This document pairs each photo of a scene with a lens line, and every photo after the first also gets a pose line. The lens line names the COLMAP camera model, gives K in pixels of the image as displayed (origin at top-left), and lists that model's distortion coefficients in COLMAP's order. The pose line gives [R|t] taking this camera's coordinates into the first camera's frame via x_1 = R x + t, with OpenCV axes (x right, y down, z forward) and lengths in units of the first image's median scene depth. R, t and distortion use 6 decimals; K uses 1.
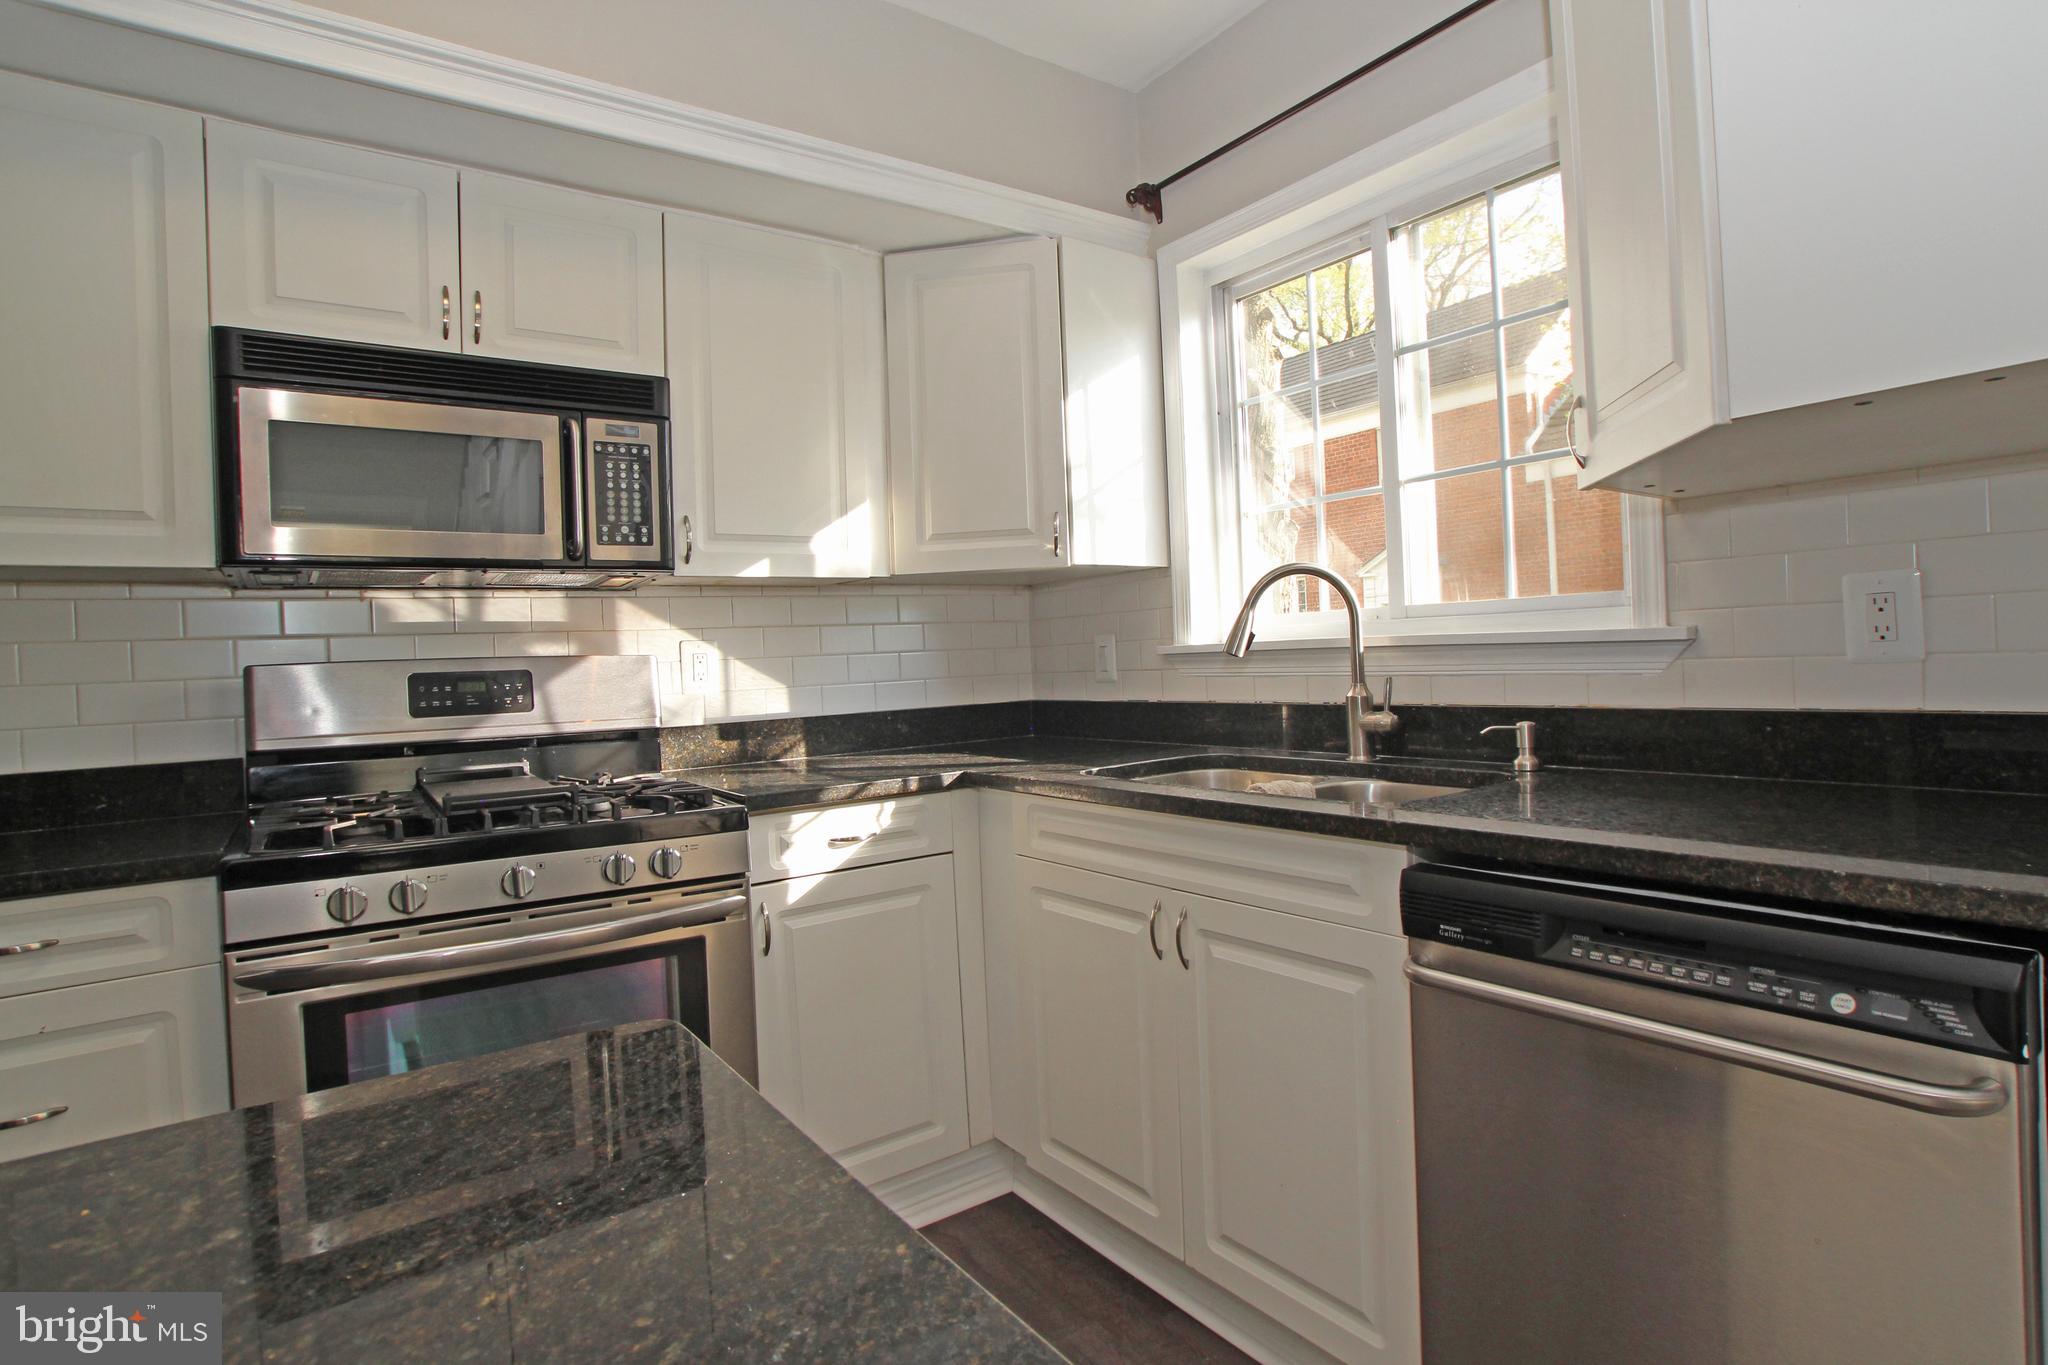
lens RADIAL K [[1032.6, 0, 1045.2], [0, 1032.6, 670.3], [0, 0, 1]] dist [-0.078985, 0.037033]
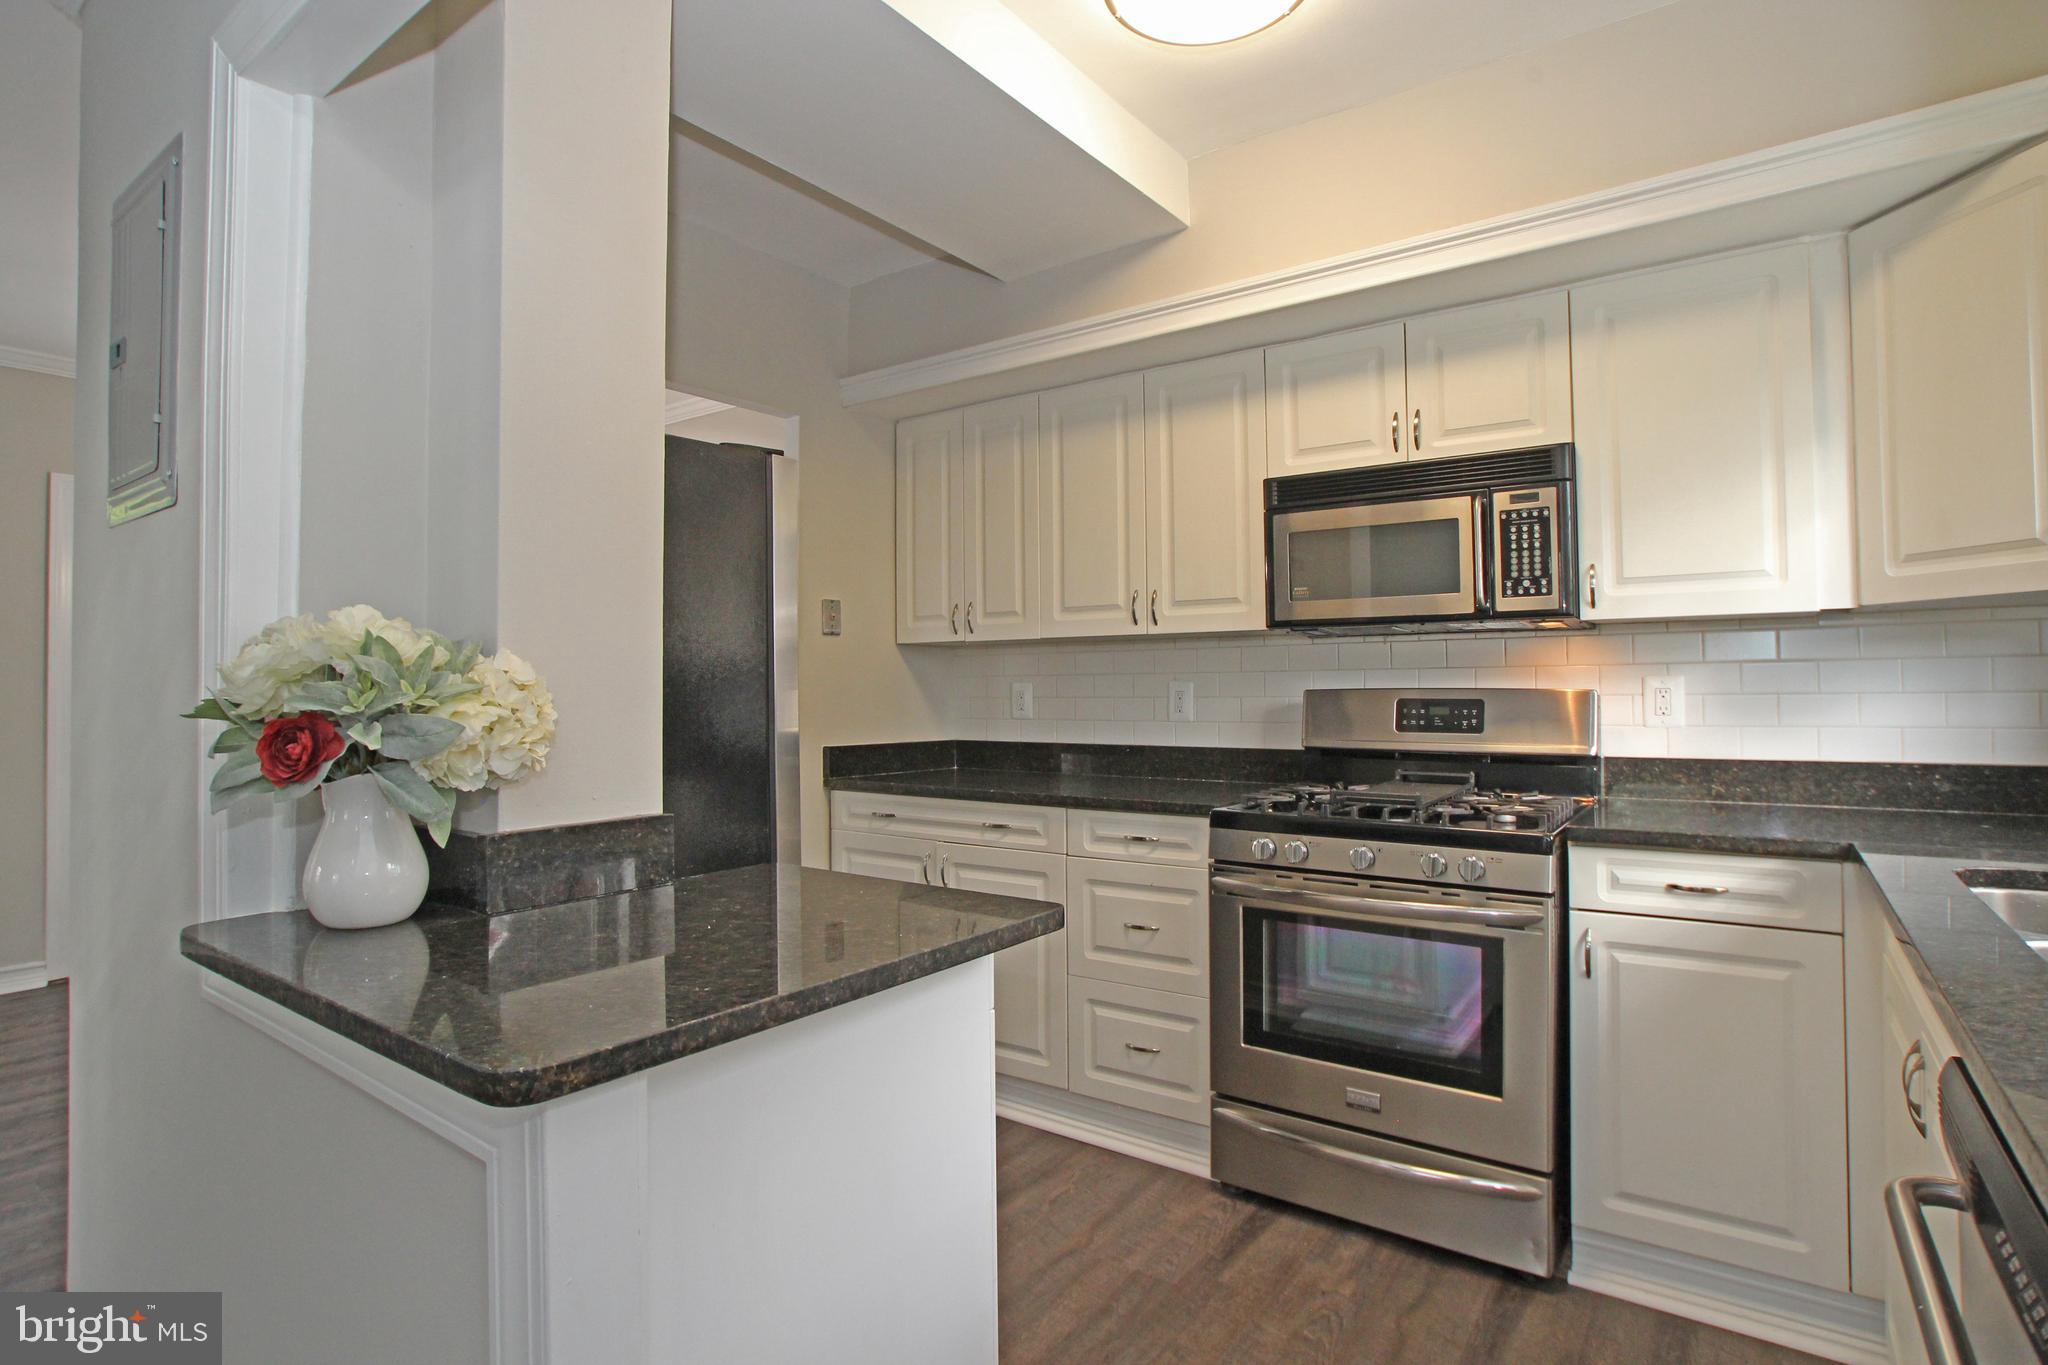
lens RADIAL K [[1032.6, 0, 1045.2], [0, 1032.6, 670.3], [0, 0, 1]] dist [-0.078985, 0.037033]
pose [[0.314870, 0.020317, -0.948917, 0.534947], [-0.017094, 0.999730, 0.015733, -0.049685], [0.948981, 0.011267, 0.315132, 0.121030]]
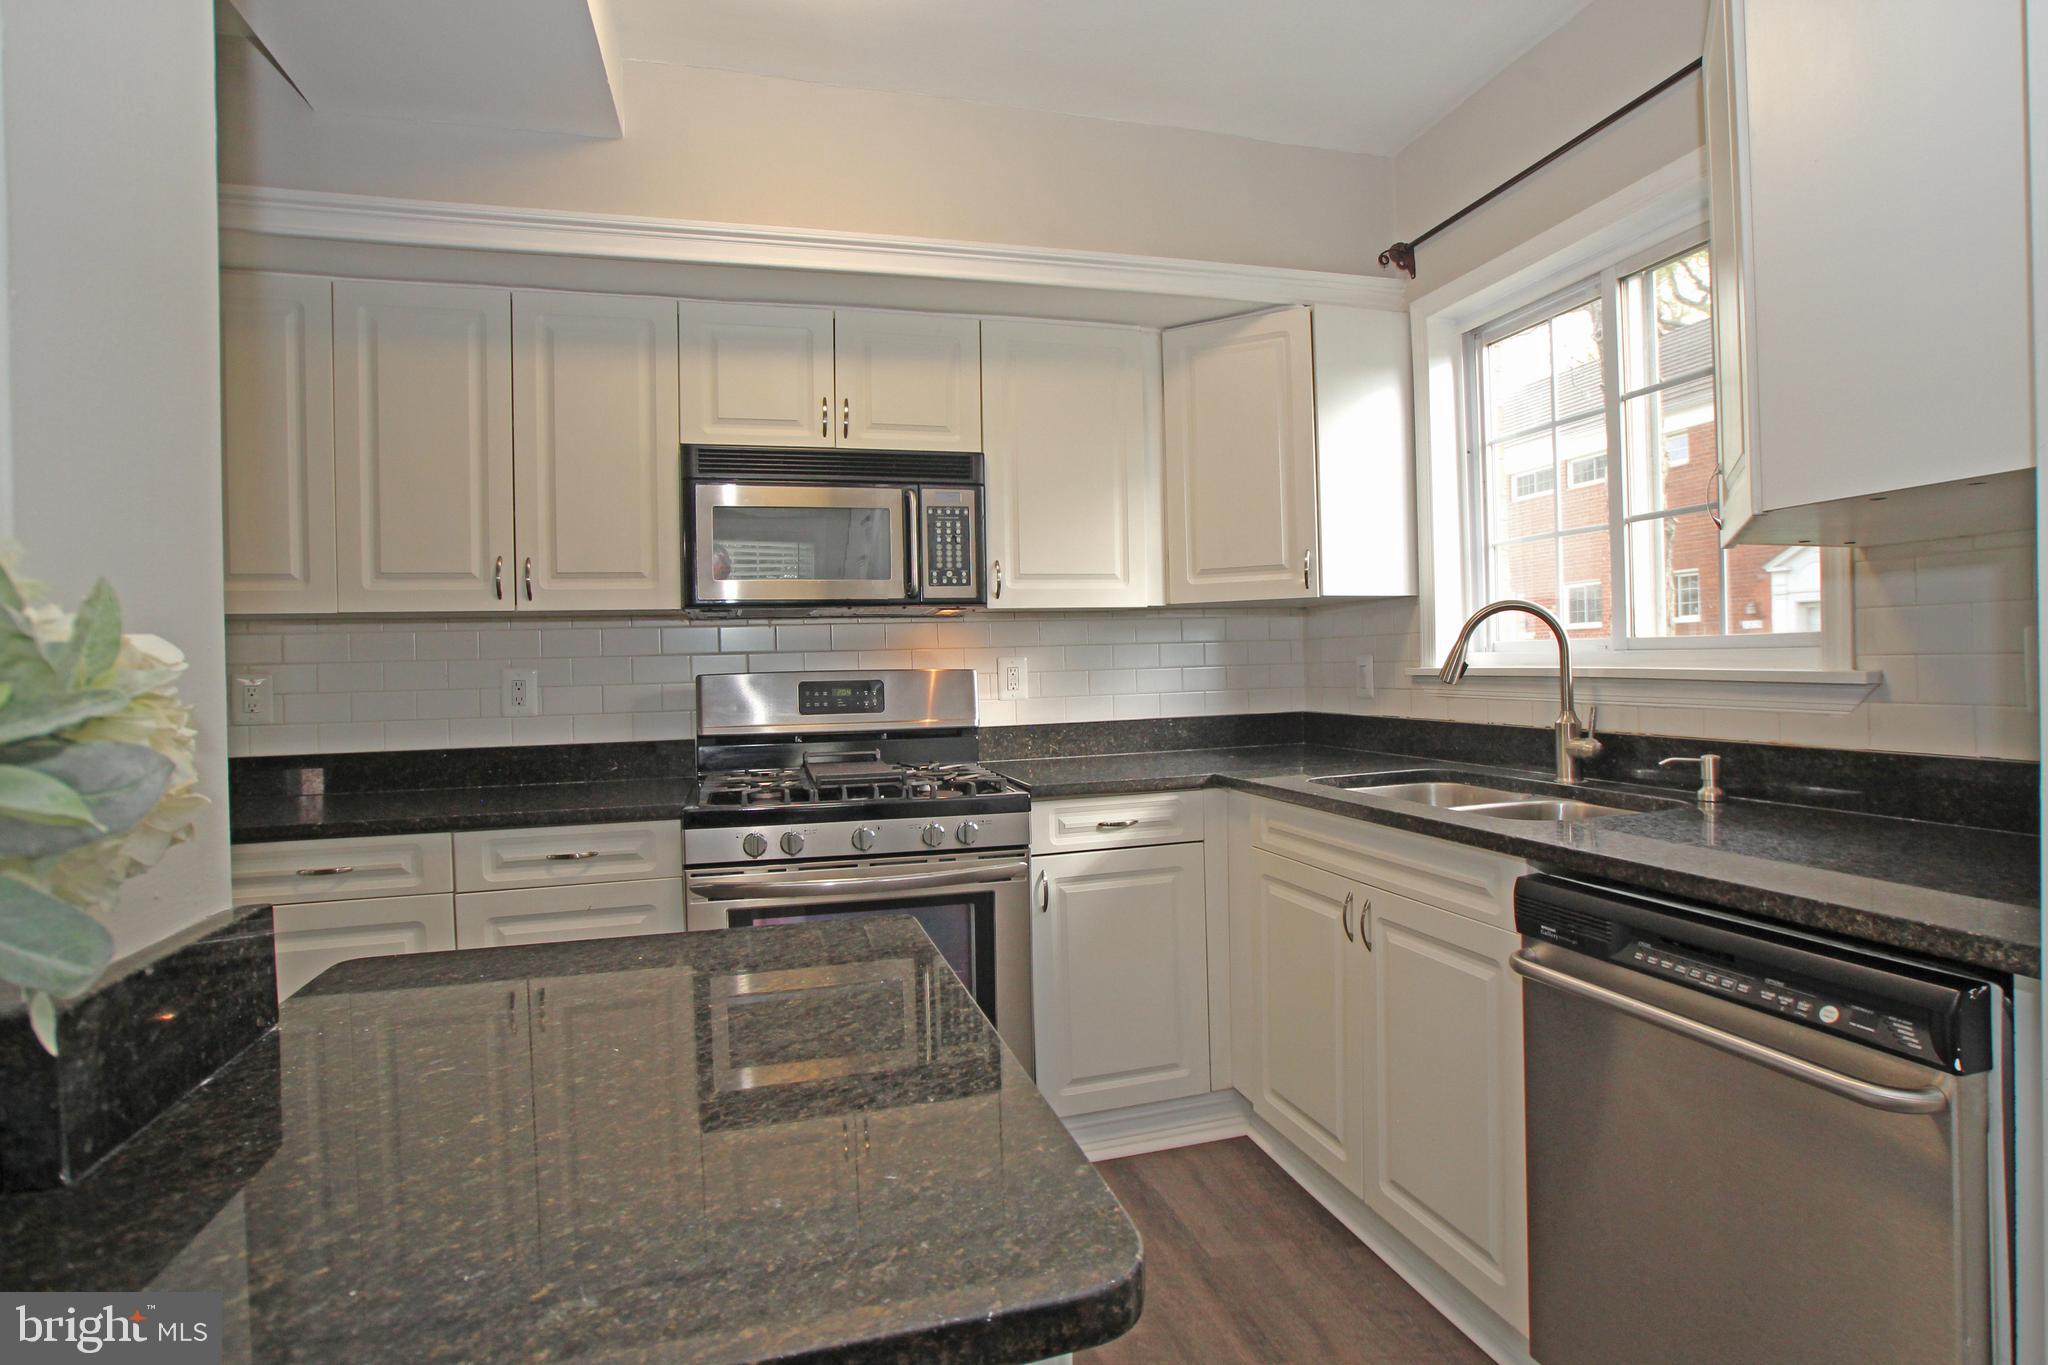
lens RADIAL K [[1027.7, 0, 1037.9], [0, 1027.7, 676.7], [0, 0, 1]] dist [-0.097209, 0.046104]
pose [[0.939414, 0.020977, -0.342142, 0.144506], [-0.016886, 0.999746, 0.014932, -0.030486], [0.342368, -0.008250, 0.939530, -0.188860]]
